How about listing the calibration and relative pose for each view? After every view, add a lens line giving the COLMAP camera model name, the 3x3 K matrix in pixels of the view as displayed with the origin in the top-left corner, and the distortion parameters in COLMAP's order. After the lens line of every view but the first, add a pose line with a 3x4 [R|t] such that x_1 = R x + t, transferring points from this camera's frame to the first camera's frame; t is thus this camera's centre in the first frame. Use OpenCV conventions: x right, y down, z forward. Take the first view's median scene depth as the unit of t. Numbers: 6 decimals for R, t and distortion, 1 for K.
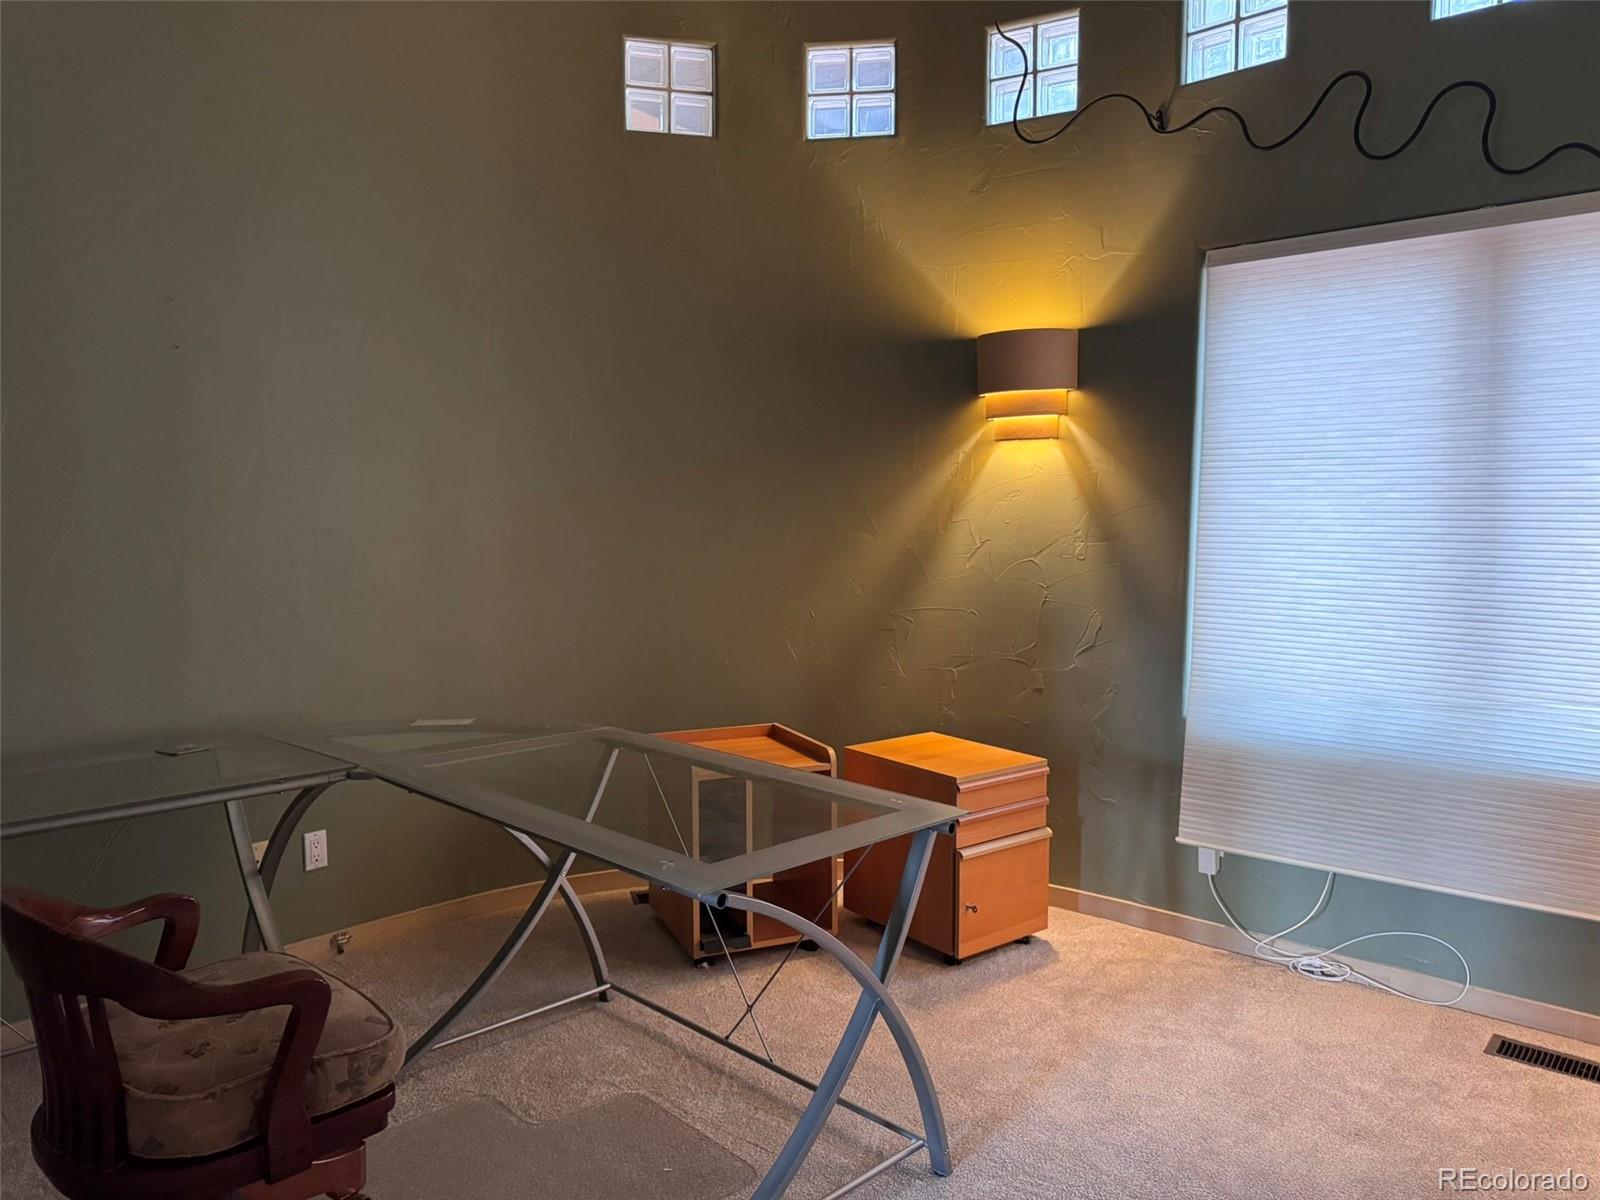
lens RADIAL K [[1108.0, 0, 800.0], [0, 1108.0, 600.0], [0, 0, 1]] dist [0.156847, -0.309620]
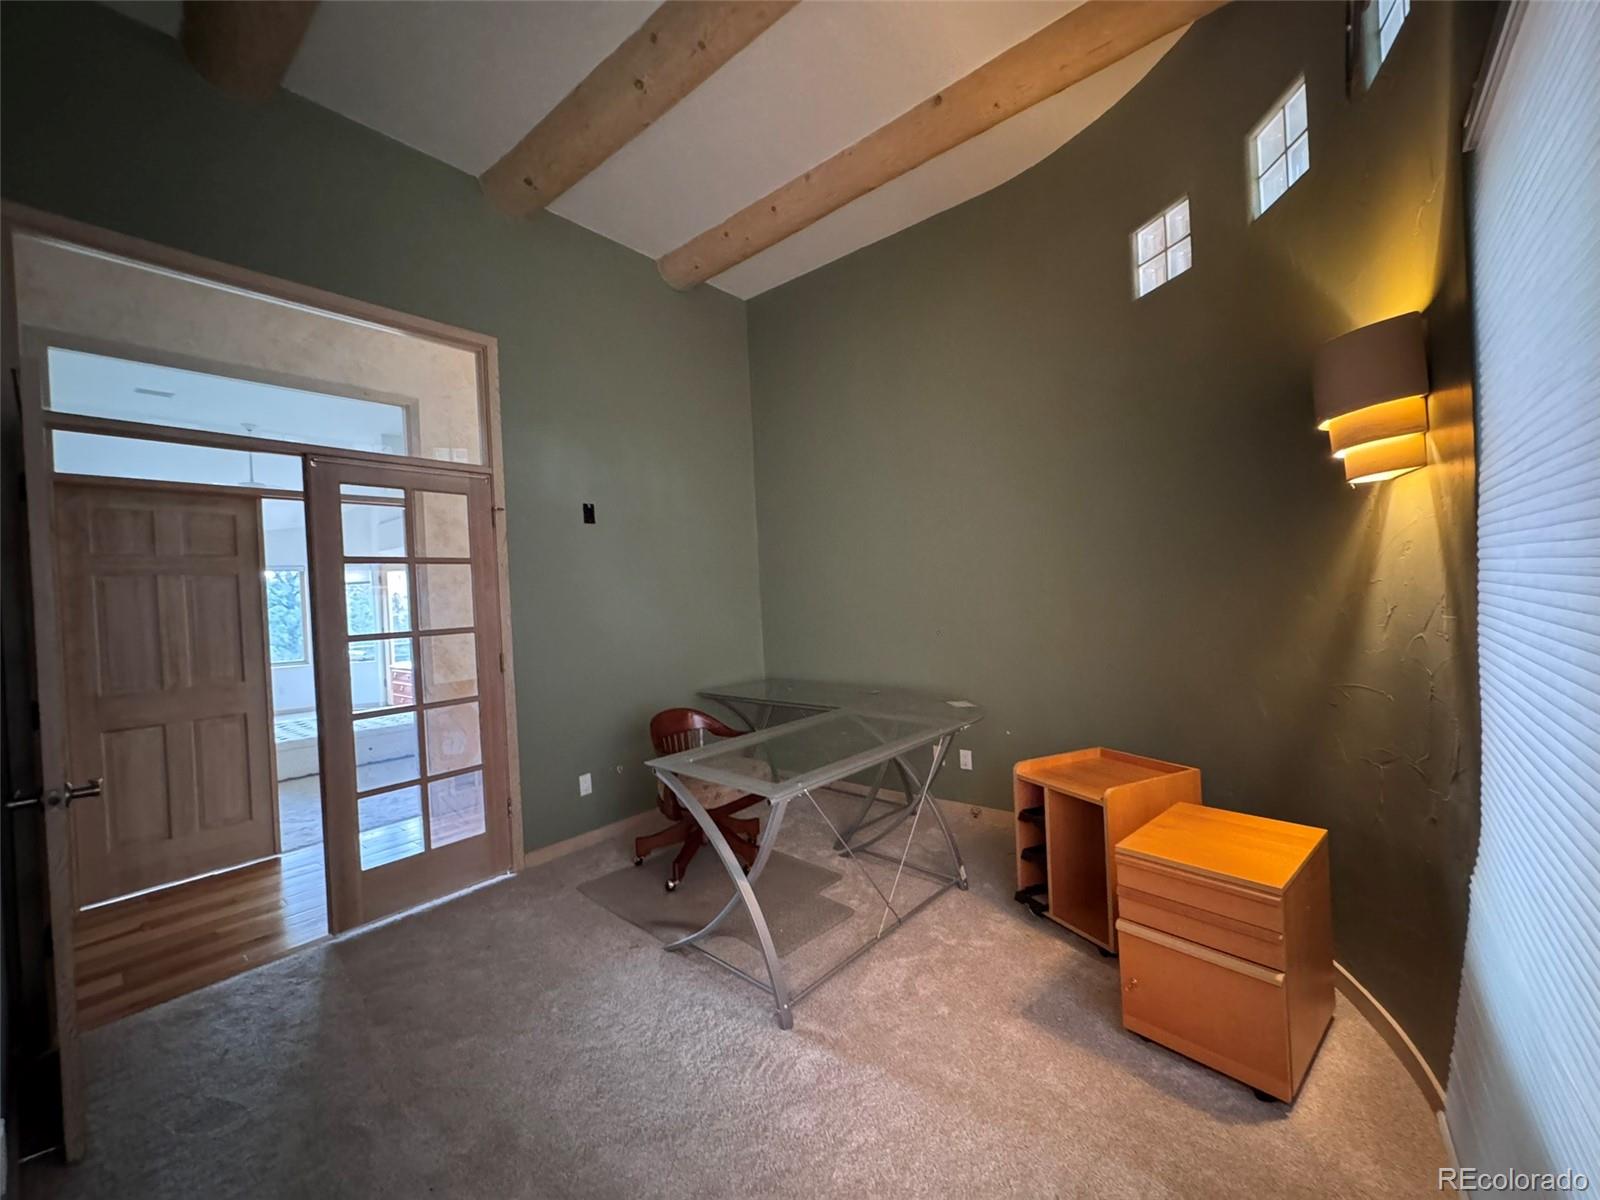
lens RADIAL K [[640.0, 0, 800.0], [0, 640.0, 600.0], [0, 0, 1]] dist [-0.001074, -0.000067]
pose [[0.055453, 0.011738, -0.998392, 0.589619], [-0.039656, 0.999168, 0.009544, -0.047017], [0.997673, 0.039063, 0.055873, 0.566769]]
